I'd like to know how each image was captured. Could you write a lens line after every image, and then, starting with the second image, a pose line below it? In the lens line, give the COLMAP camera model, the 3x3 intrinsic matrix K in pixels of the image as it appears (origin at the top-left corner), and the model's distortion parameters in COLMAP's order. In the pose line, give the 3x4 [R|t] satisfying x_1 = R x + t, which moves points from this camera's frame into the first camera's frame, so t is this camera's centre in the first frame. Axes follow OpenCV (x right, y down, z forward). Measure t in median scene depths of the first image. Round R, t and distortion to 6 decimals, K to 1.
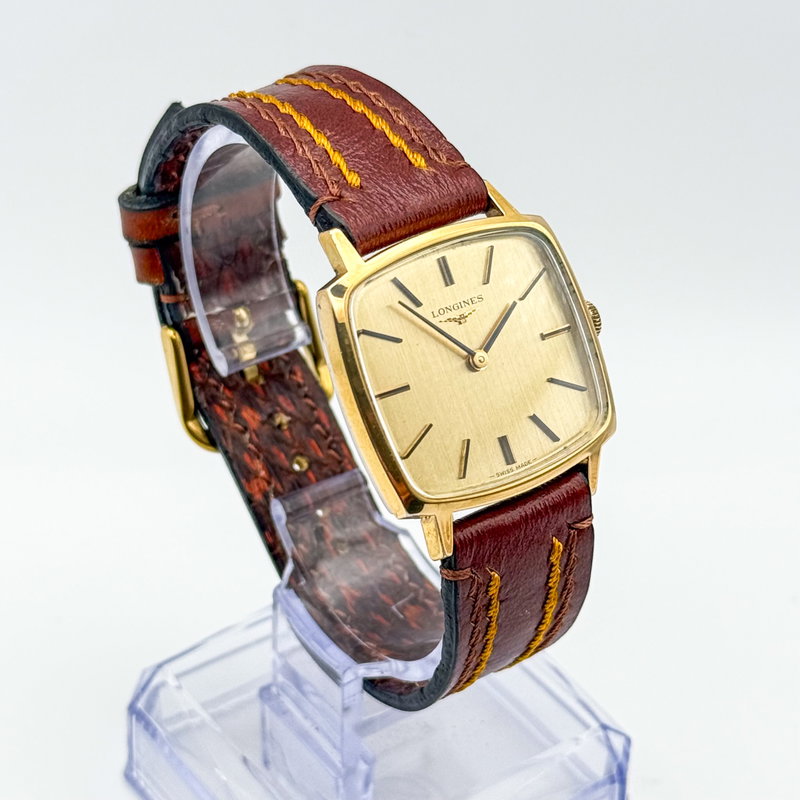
lens RADIAL K [[2114.2, 0, 400.8], [0, 2114.2, 402.4], [0, 0, 1]] dist [0.163765, 0.000000]
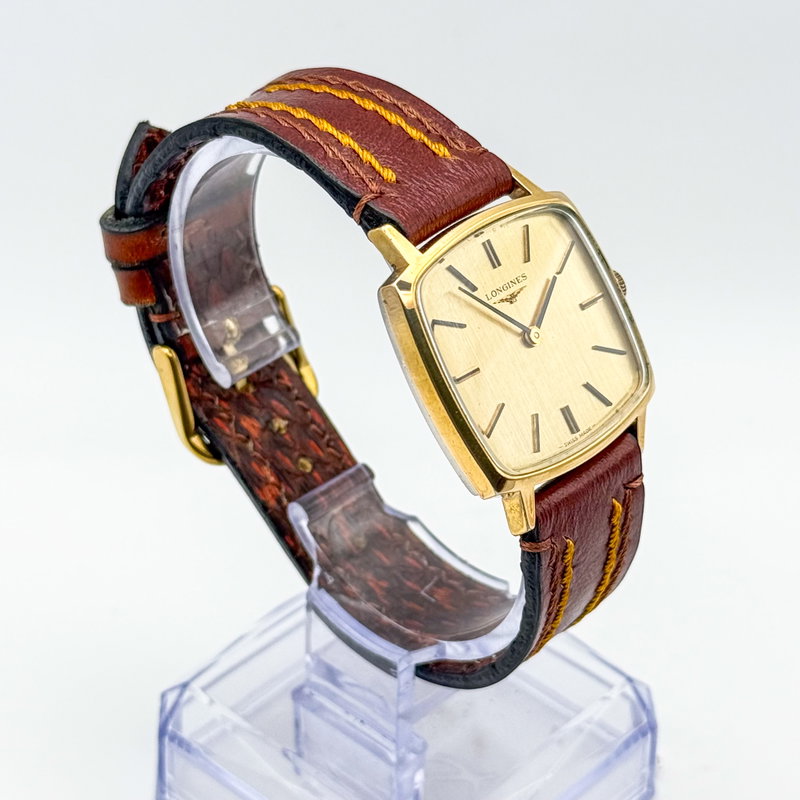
lens RADIAL K [[2114.2, 0, 398.8], [0, 2114.2, 397.8], [0, 0, 1]] dist [0.163765, 0.000000]
pose [[0.980120, -0.124377, 0.154579, -0.180550], [0.124567, 0.992175, 0.008495, -0.006872], [-0.154426, 0.010929, 0.987944, -0.004451]]
